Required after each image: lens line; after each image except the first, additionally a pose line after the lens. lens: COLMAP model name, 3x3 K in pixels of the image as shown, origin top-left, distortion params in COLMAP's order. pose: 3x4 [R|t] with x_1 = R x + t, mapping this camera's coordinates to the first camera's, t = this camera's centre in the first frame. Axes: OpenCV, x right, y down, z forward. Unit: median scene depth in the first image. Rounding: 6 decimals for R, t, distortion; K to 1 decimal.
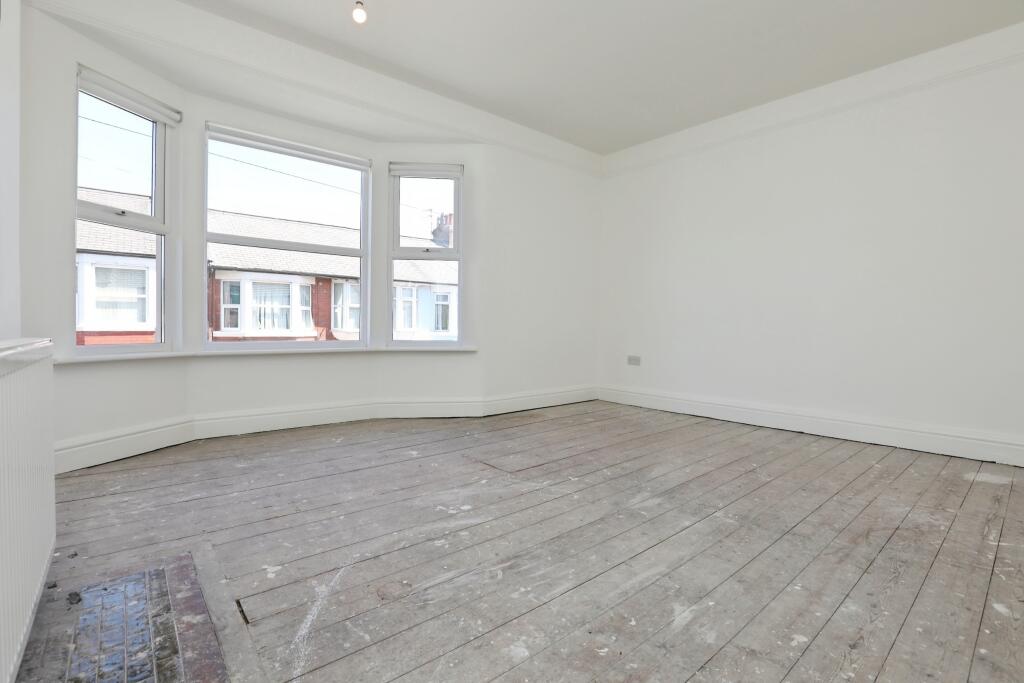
lens RADIAL K [[466.9, 0, 502.0], [0, 466.9, 340.4], [0, 0, 1]] dist [-0.011150, 0.005445]
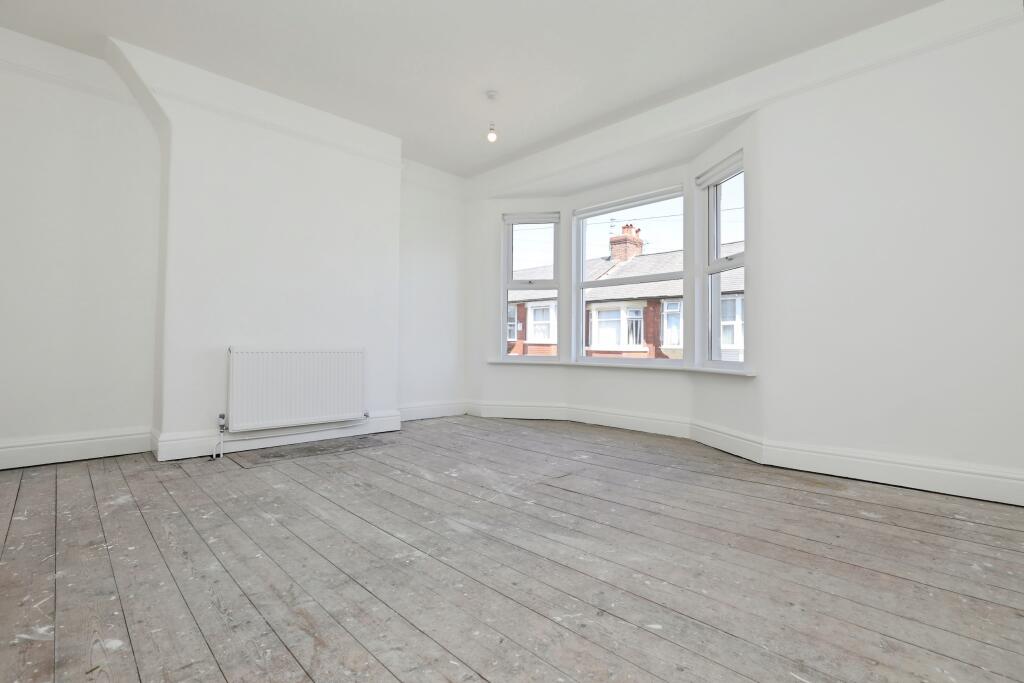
lens RADIAL K [[466.9, 0, 502.0], [0, 466.9, 340.4], [0, 0, 1]] dist [-0.011150, 0.005445]
pose [[0.058364, -0.030005, -0.997844, 1.164074], [-0.032359, 0.998966, -0.031931, 0.014142], [0.997771, 0.034153, 0.057333, 0.965003]]
